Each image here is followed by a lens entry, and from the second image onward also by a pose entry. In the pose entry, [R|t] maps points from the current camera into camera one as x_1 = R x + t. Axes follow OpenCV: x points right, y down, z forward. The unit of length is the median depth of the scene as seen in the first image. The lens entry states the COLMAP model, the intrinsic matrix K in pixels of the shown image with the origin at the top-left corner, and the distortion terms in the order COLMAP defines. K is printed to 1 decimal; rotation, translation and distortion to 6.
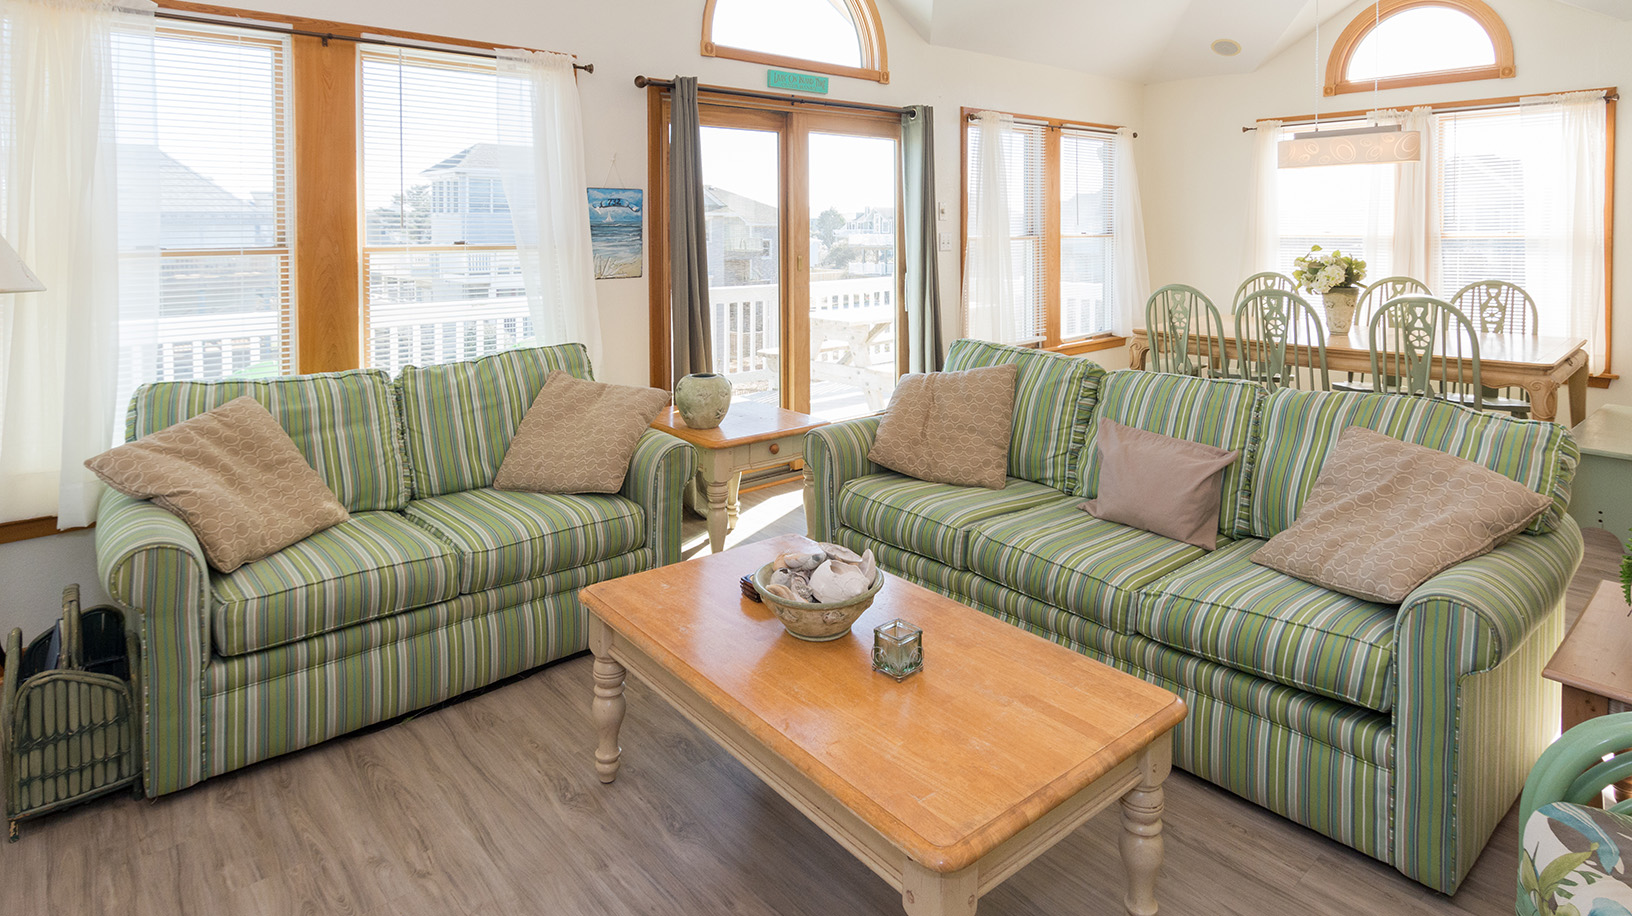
lens RADIAL K [[909.0, 0, 826.9], [0, 909.0, 240.1], [0, 0, 1]] dist [0.005434, -0.000316]
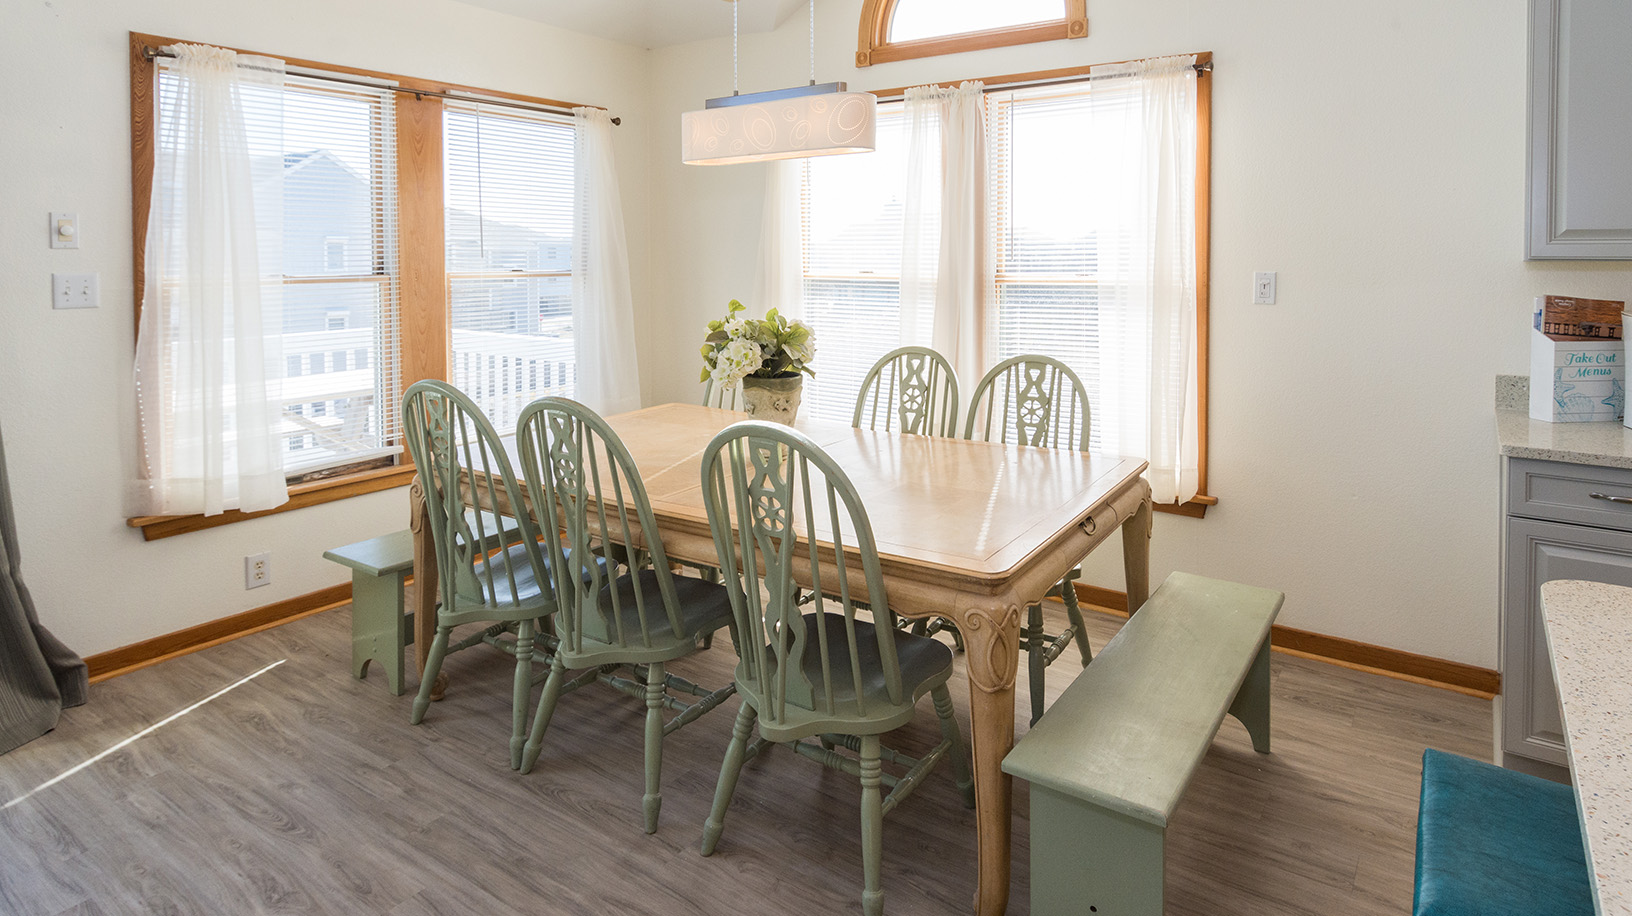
lens RADIAL K [[914.2, 0, 815.5], [0, 914.2, 261.7], [0, 0, 1]] dist [-0.009970, -0.002100]
pose [[0.978402, 0.009831, 0.206479, 0.437040], [-0.008539, 0.999938, -0.007147, -0.012732], [-0.206536, 0.005230, 0.978425, 0.409259]]
